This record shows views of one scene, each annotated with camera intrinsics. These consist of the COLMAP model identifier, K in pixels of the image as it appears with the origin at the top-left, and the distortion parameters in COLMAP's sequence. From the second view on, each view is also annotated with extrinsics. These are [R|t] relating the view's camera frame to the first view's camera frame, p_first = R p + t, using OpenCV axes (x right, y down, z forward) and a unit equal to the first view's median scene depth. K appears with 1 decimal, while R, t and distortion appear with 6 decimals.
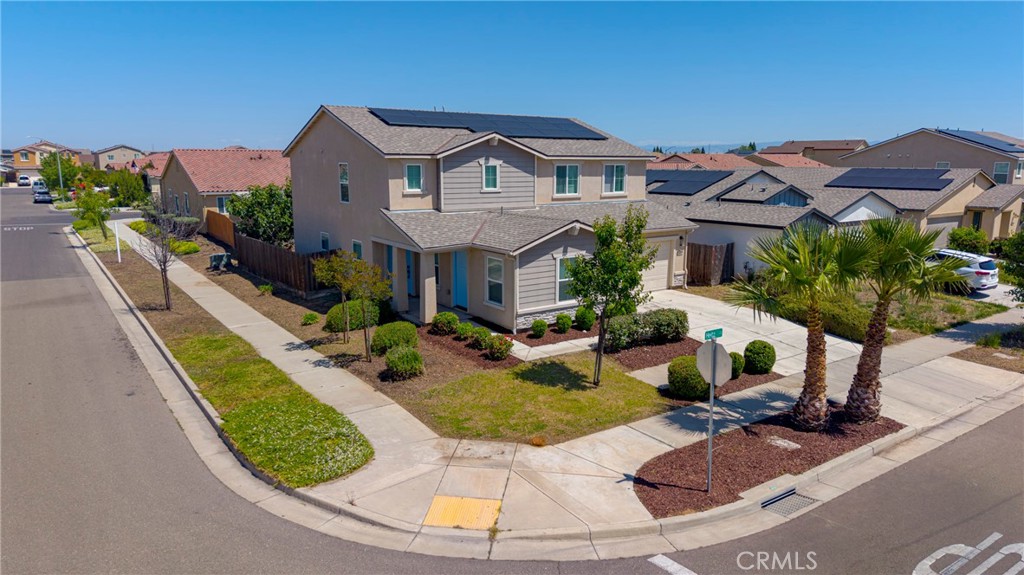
lens RADIAL K [[683.9, 0, 511.0], [0, 683.9, 290.4], [0, 0, 1]] dist [0.031982, -0.032792]
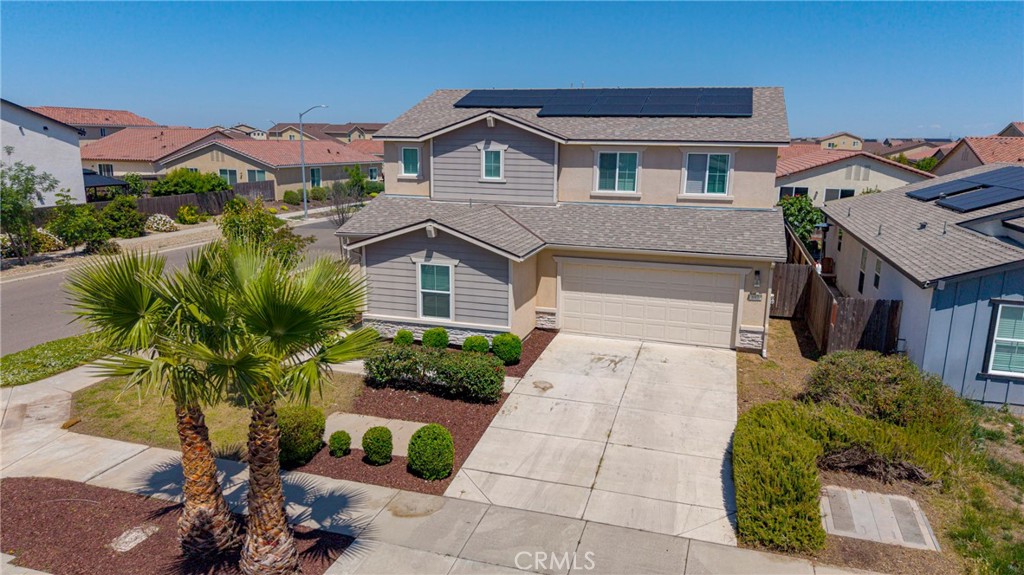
lens RADIAL K [[683.9, 0, 511.0], [0, 683.9, 290.4], [0, 0, 1]] dist [0.031982, -0.032792]
pose [[0.610161, 0.173974, -0.772940, 0.800543], [-0.159420, 0.982598, 0.095318, -0.114167], [0.776073, 0.065063, 0.627278, 0.585403]]
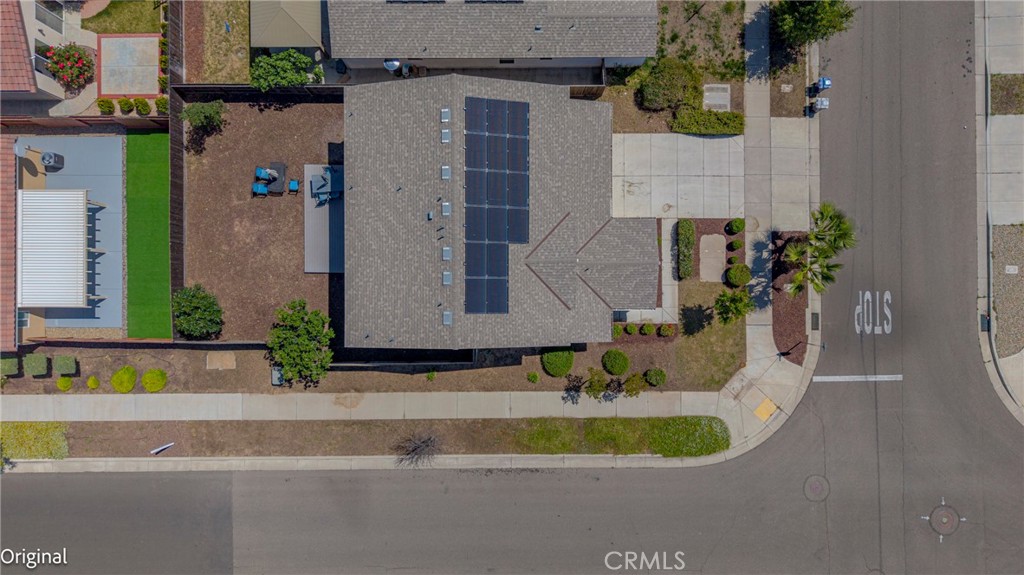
lens RADIAL K [[683.9, 0, 511.0], [0, 683.9, 290.4], [0, 0, 1]] dist [0.031982, -0.032792]
pose [[0.571407, -0.820598, 0.010617, -0.188890], [0.155384, 0.120884, 0.980430, -1.816402], [-0.805822, -0.558575, 0.196582, 0.939652]]
